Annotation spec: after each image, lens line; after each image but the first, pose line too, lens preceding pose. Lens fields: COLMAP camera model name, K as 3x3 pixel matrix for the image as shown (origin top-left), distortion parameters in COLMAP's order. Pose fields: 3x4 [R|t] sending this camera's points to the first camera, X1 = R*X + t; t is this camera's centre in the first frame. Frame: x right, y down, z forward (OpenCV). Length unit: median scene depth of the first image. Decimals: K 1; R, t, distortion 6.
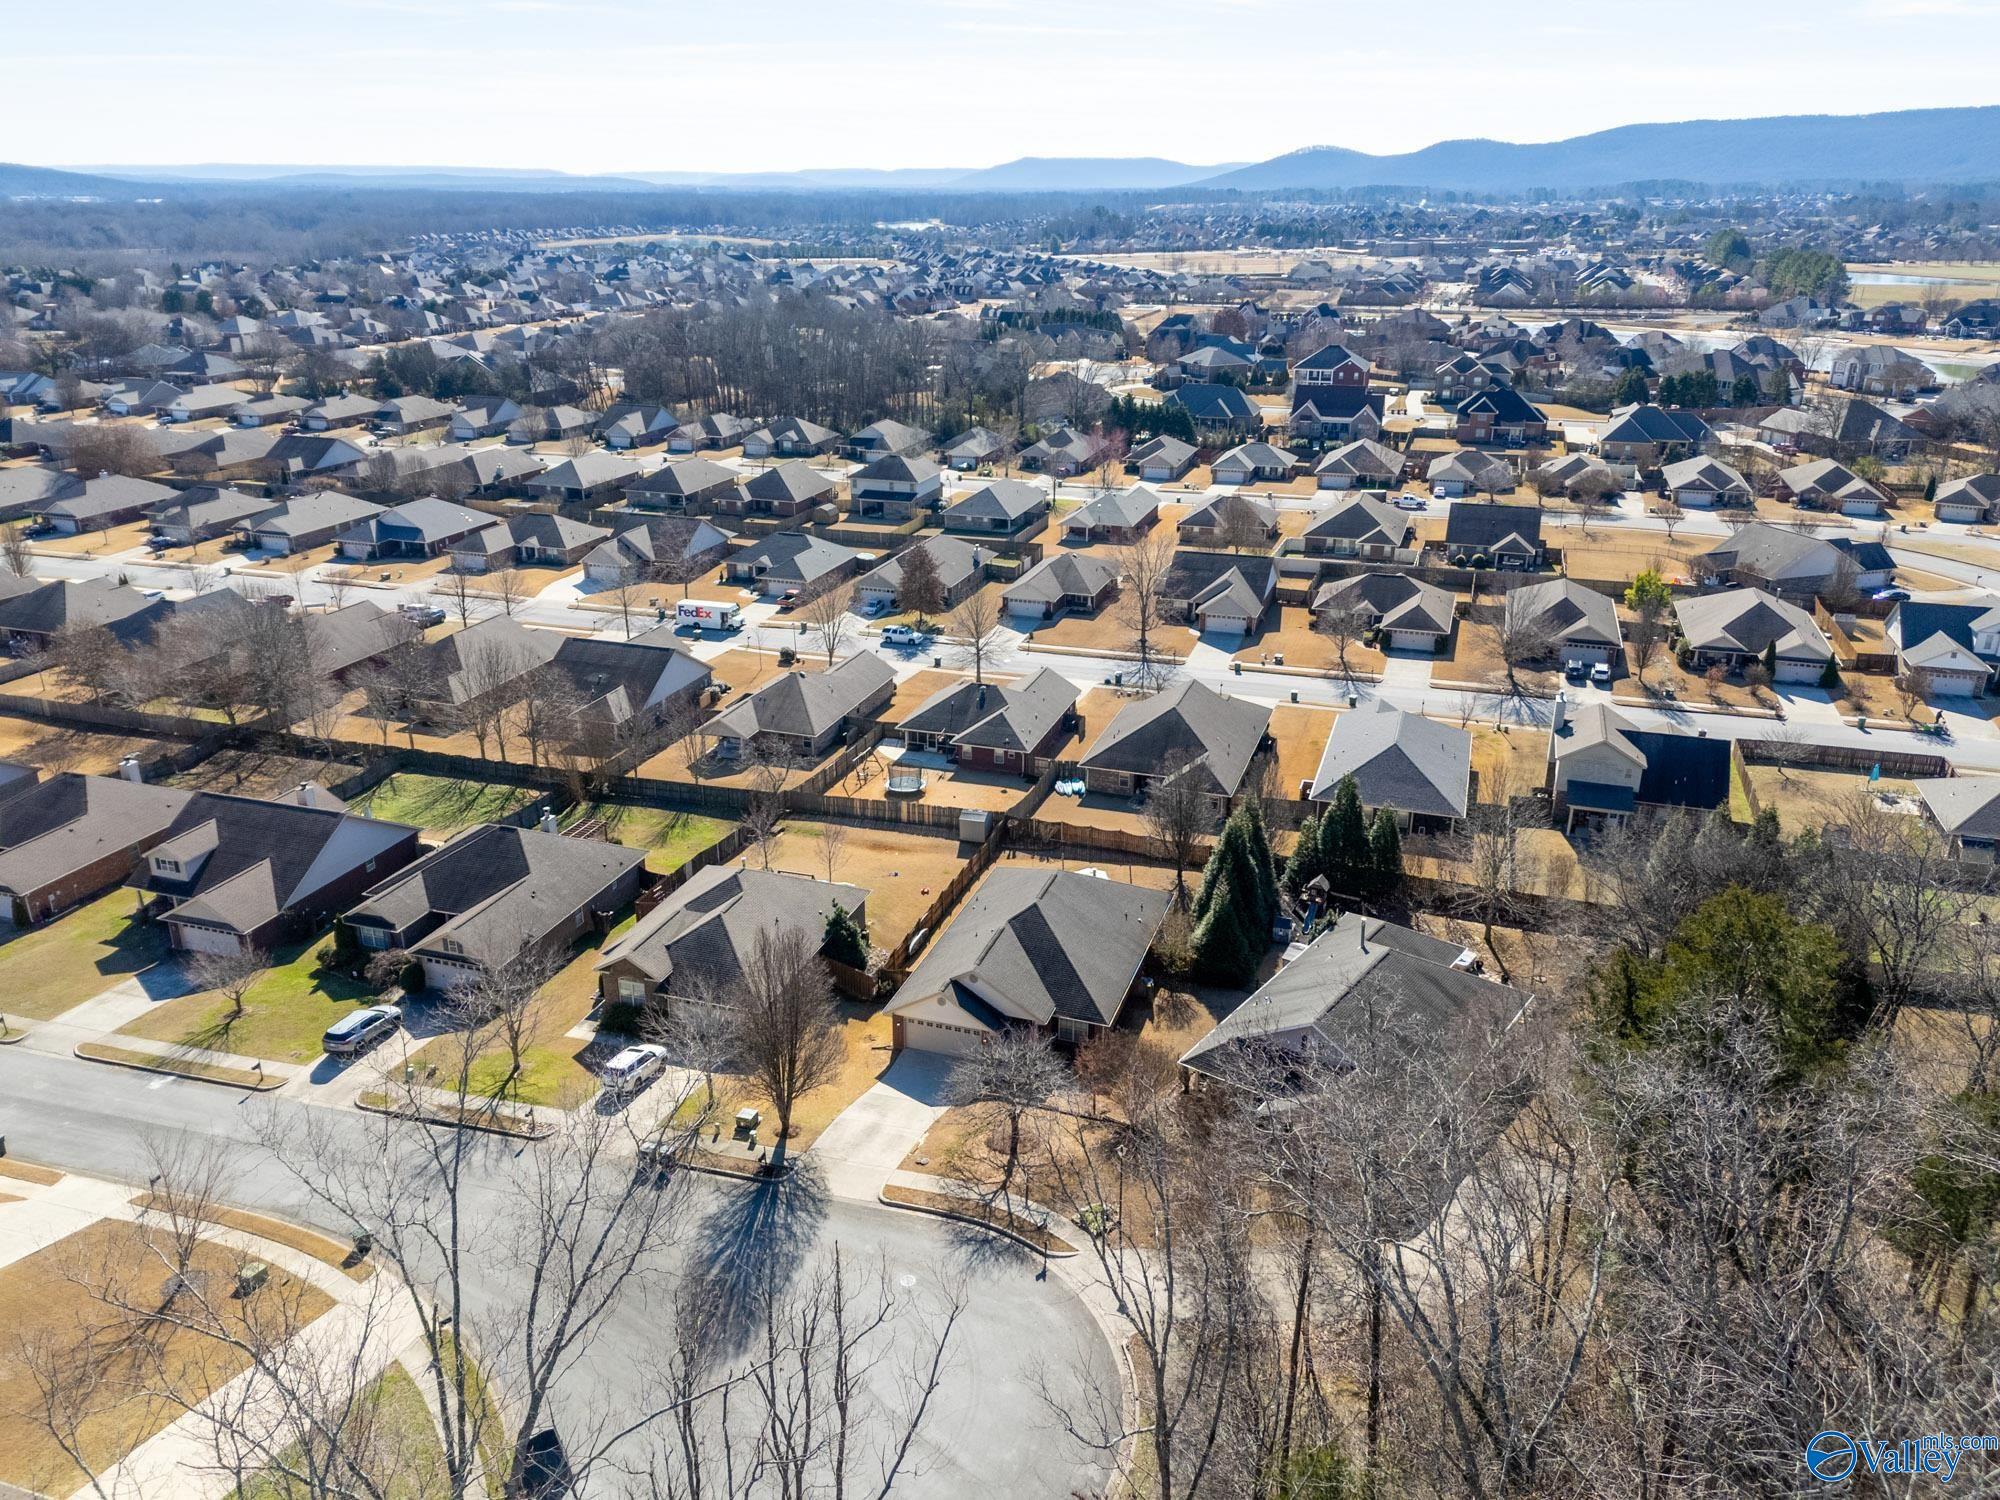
lens RADIAL K [[1467.8, 0, 996.4], [0, 1467.8, 745.2], [0, 0, 1]] dist [0.064592, -0.062831]
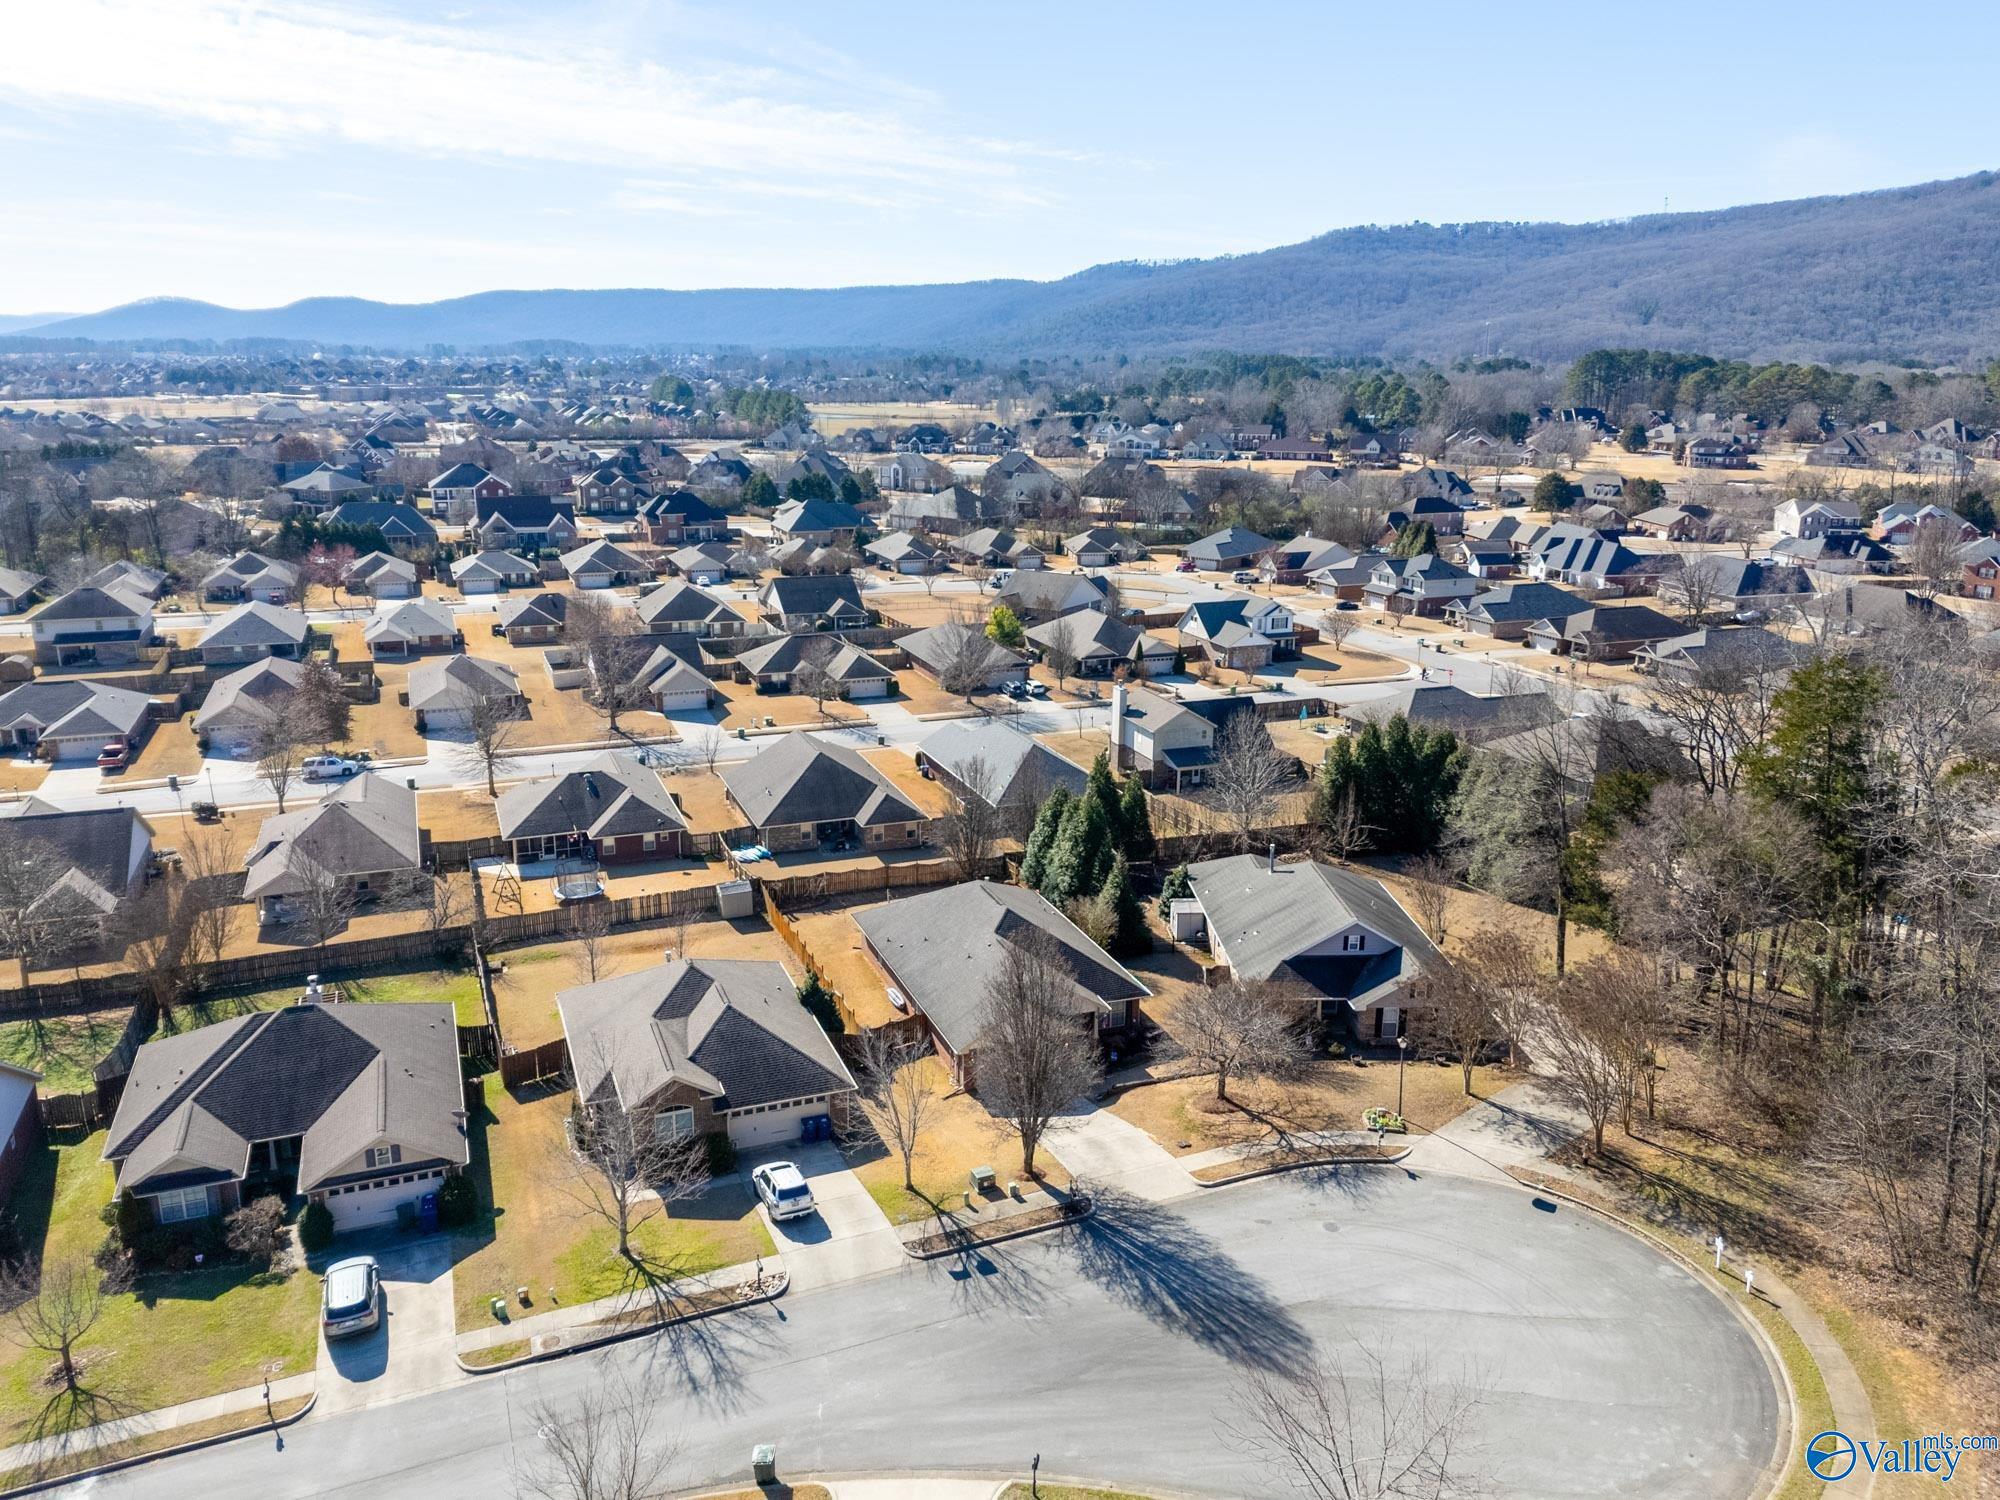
lens RADIAL K [[1467.8, 0, 1000.6], [0, 1467.8, 745.3], [0, 0, 1]] dist [0.064592, -0.062831]
pose [[0.767111, -0.154863, 0.622542, -0.403957], [0.214613, 0.976462, -0.021547, 0.016057], [-0.604552, 0.150135, 0.782290, 0.172028]]
